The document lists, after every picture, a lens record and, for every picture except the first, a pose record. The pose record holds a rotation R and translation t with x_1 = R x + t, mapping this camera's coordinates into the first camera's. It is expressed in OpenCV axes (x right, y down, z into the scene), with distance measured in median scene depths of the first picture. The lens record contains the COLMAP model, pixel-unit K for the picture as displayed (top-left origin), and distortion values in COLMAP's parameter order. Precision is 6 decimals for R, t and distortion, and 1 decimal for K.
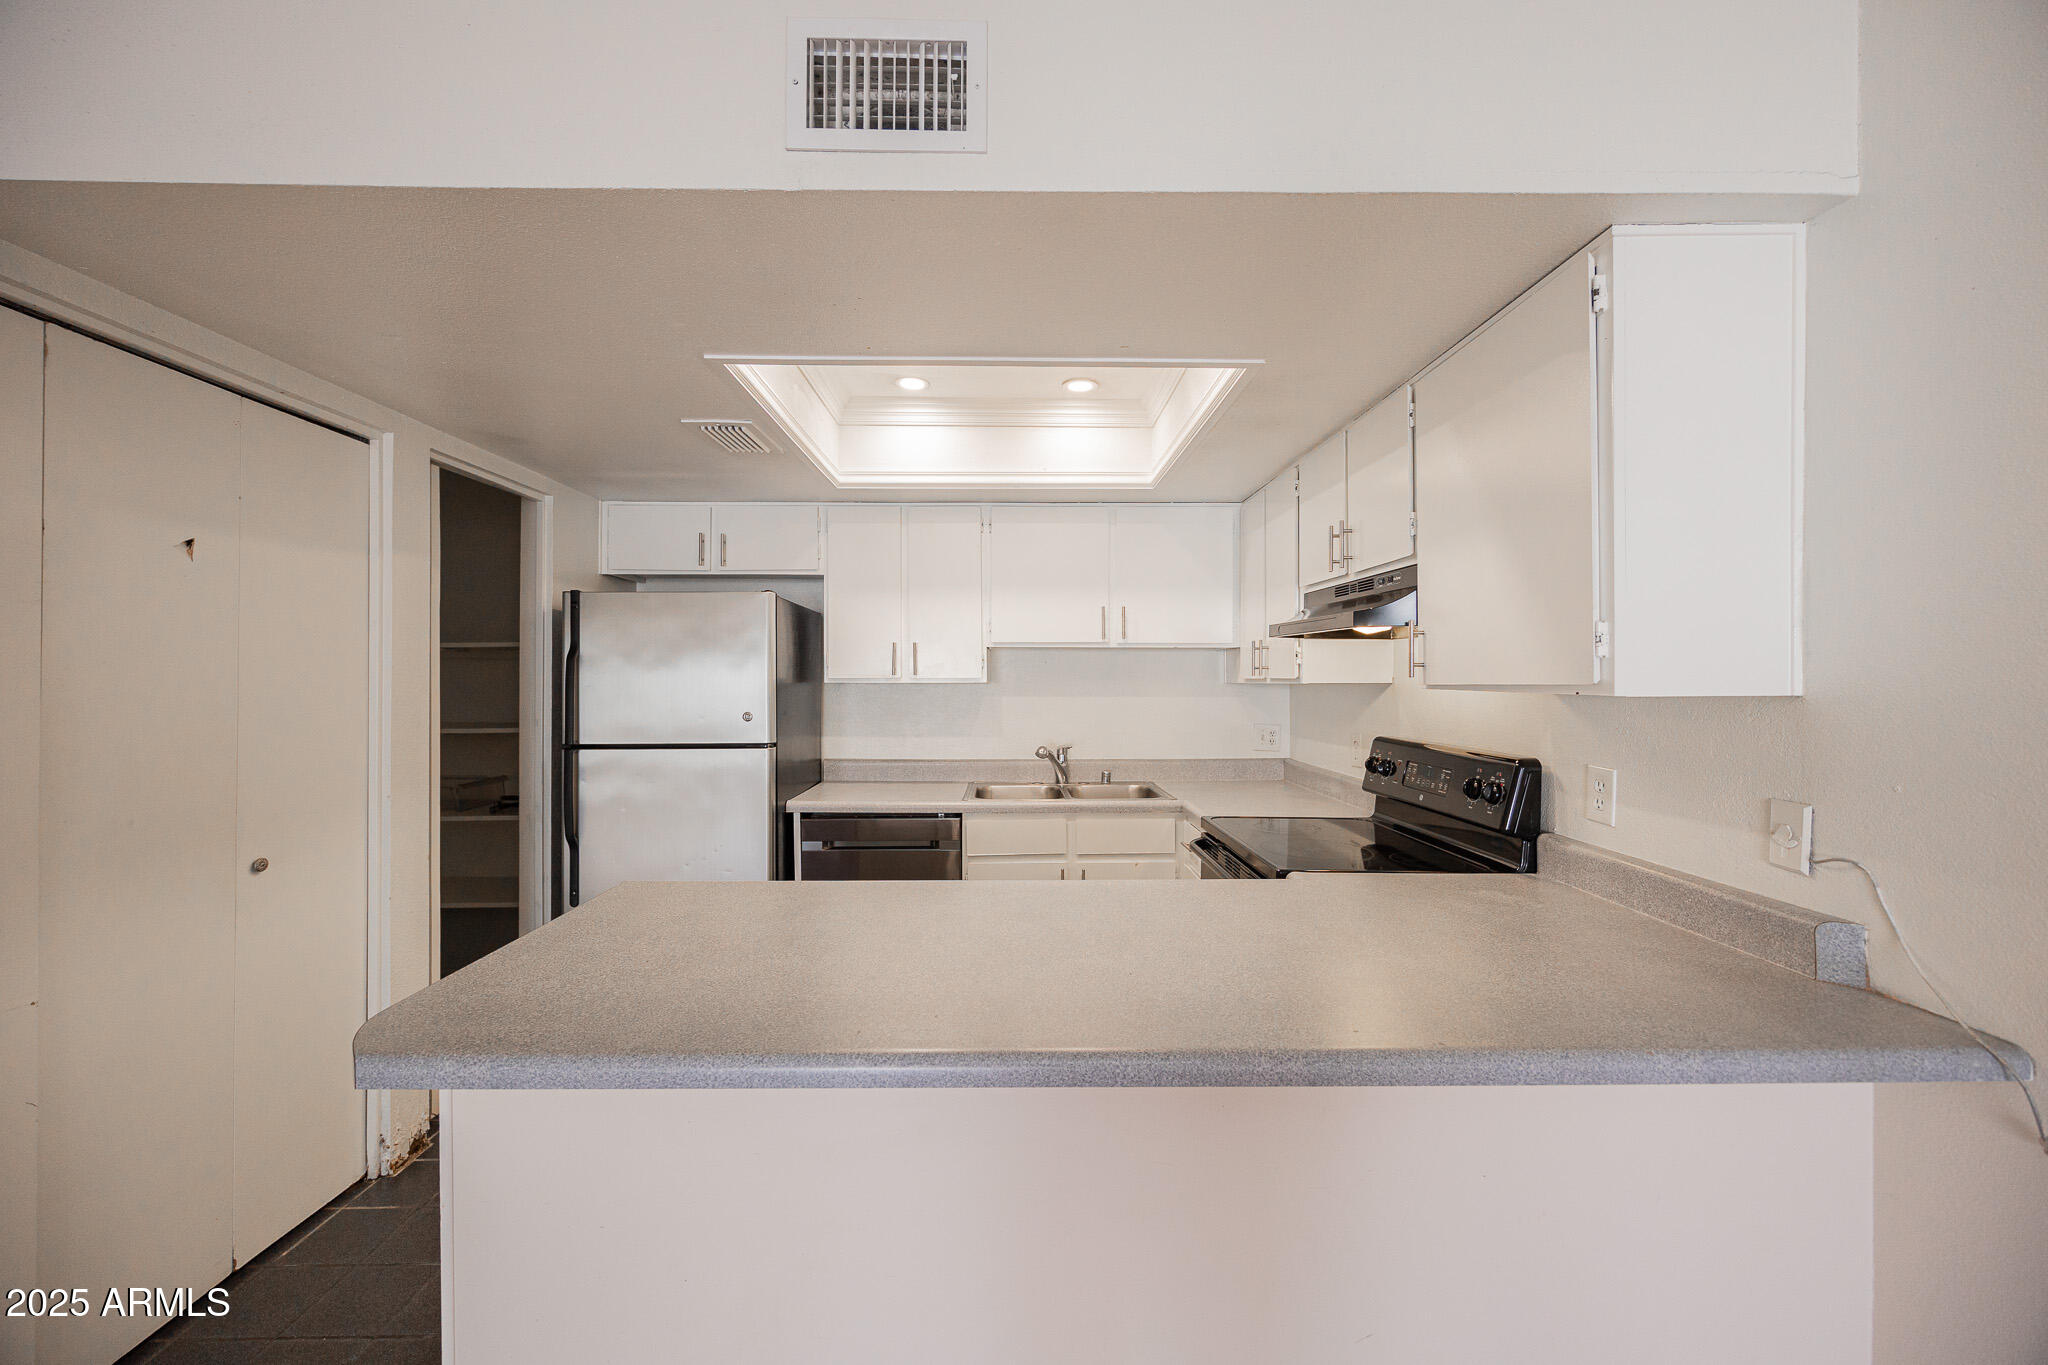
lens RADIAL K [[802.2, 0, 972.7], [0, 802.2, 682.6], [0, 0, 1]] dist [0.001443, 0.000119]
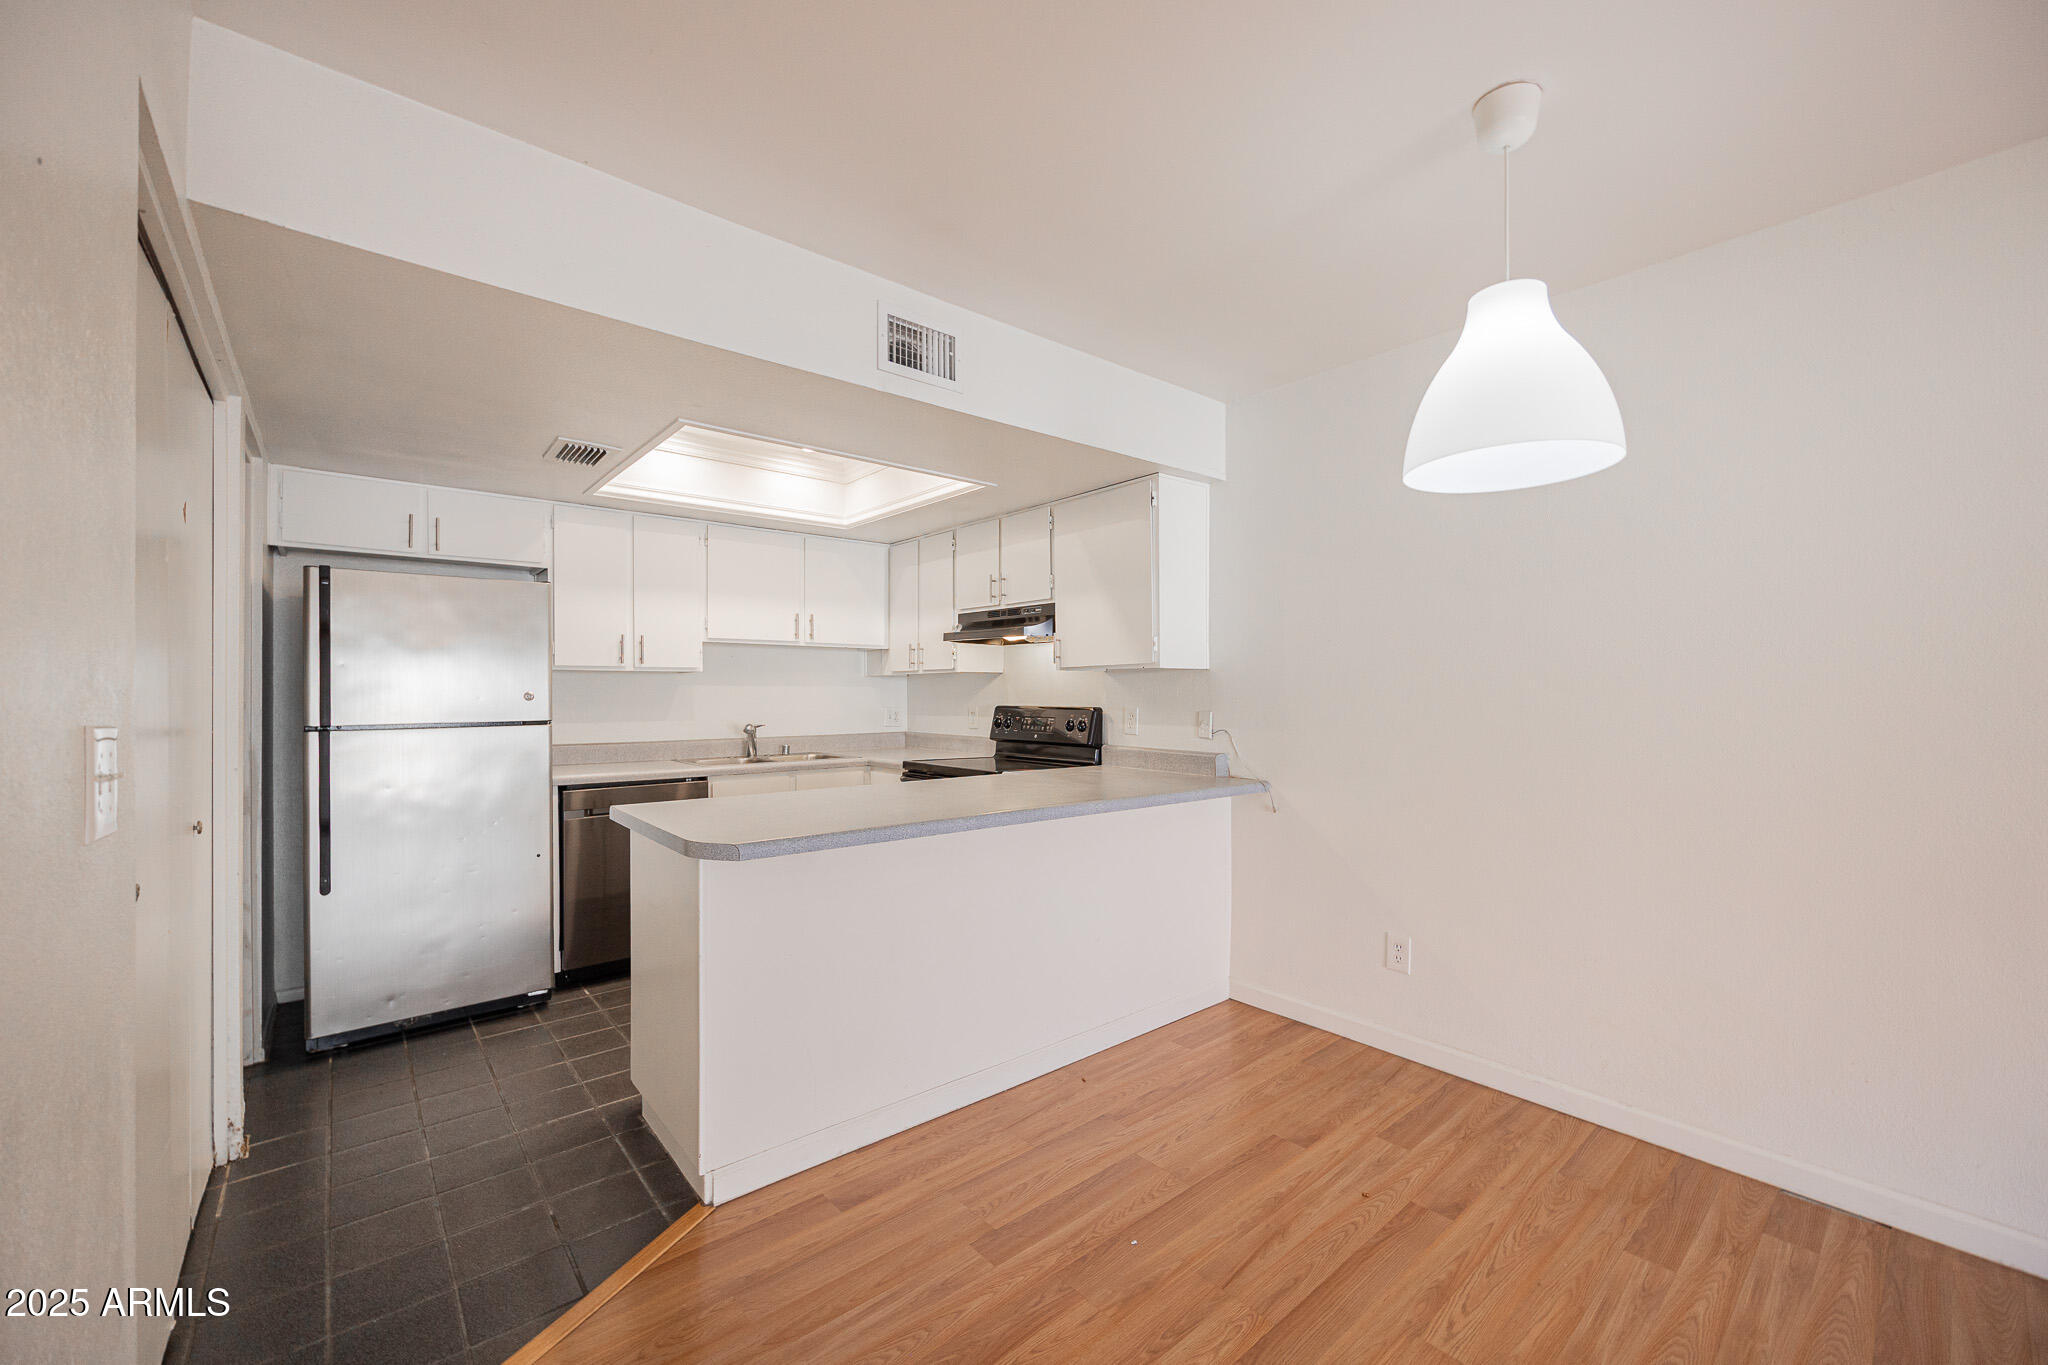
lens RADIAL K [[792.2, 0, 1006.8], [0, 792.2, 685.7], [0, 0, 1]] dist [0.002663, 0.000055]
pose [[0.790367, 0.002425, 0.612629, -0.432611], [0.001846, 0.999978, -0.006340, 0.036145], [-0.612631, 0.006142, 0.790345, -0.253029]]
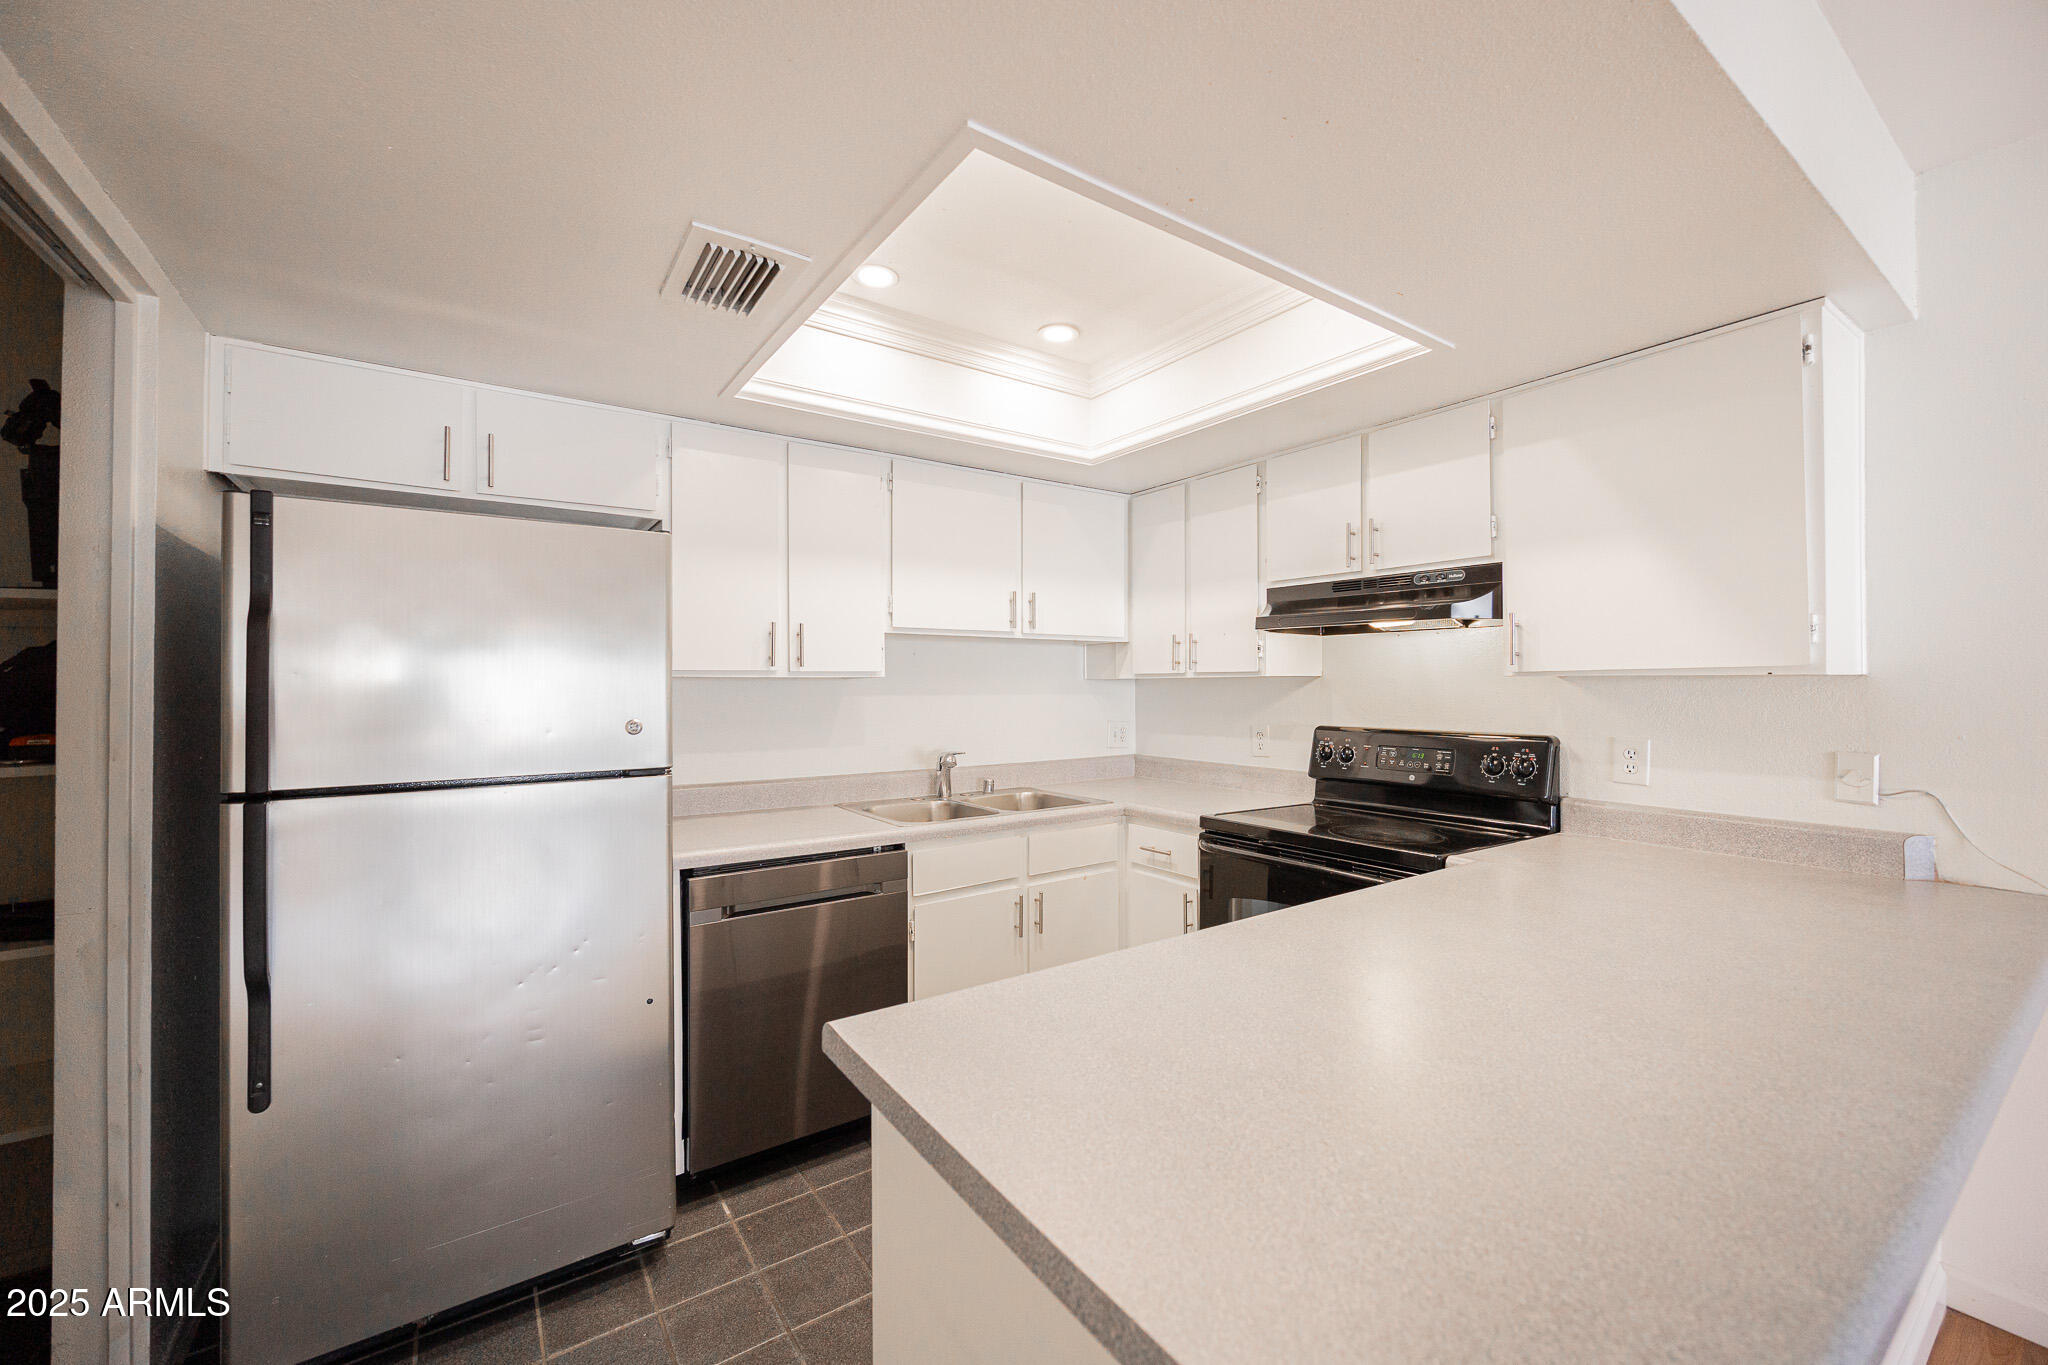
lens RADIAL K [[828.2, 0, 1089.8], [0, 828.2, 676.7], [0, 0, 1]] dist [-0.000908, -0.000116]
pose [[0.813161, 0.003239, 0.582030, -0.372134], [0.004630, 0.999917, -0.012034, 0.012836], [-0.582021, 0.012480, 0.813078, 0.265303]]
